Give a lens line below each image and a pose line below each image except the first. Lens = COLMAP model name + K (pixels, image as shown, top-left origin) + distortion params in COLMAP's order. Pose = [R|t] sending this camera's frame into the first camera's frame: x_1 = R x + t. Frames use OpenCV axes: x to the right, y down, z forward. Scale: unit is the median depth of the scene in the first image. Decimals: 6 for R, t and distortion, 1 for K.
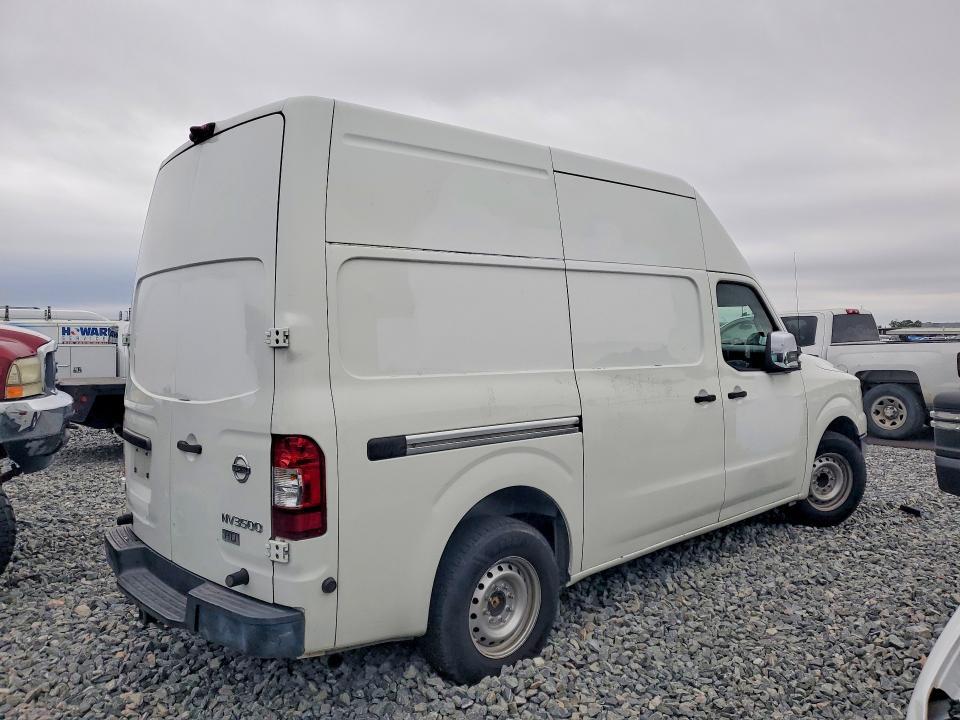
lens RADIAL K [[799.8, 0, 480.0], [0, 799.8, 360.0], [0, 0, 1]] dist [0.005244, 0.001508]
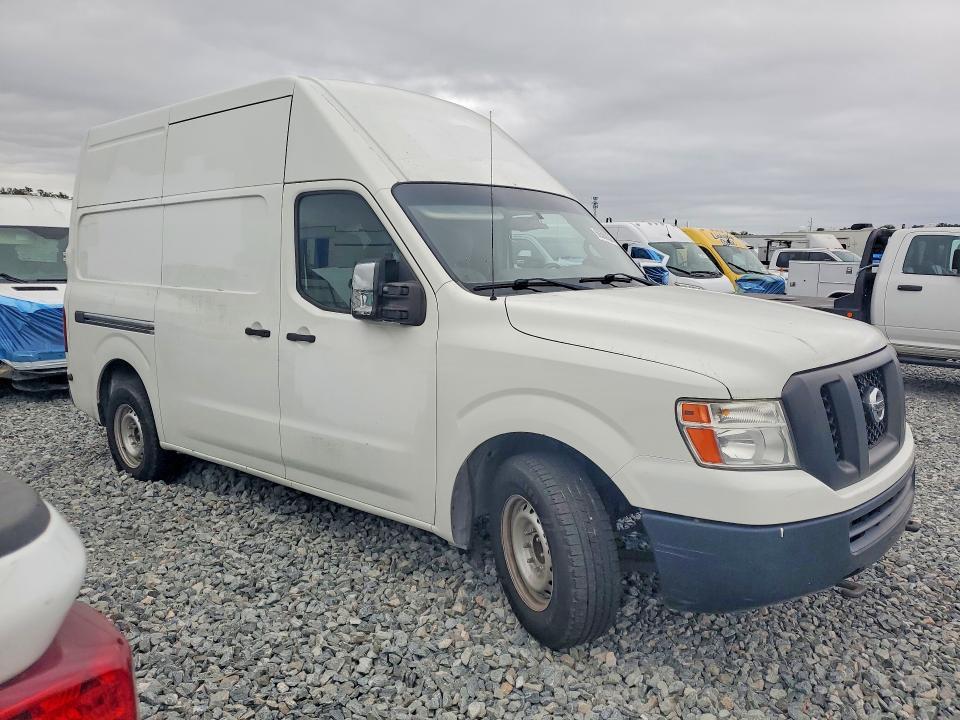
lens RADIAL K [[799.8, 0, 480.0], [0, 799.8, 360.0], [0, 0, 1]] dist [0.005244, 0.001508]
pose [[0.065656, 0.144553, -0.987316, 1.171013], [-0.031463, 0.989259, 0.142745, -0.056216], [0.997346, 0.021692, 0.069499, 1.168617]]
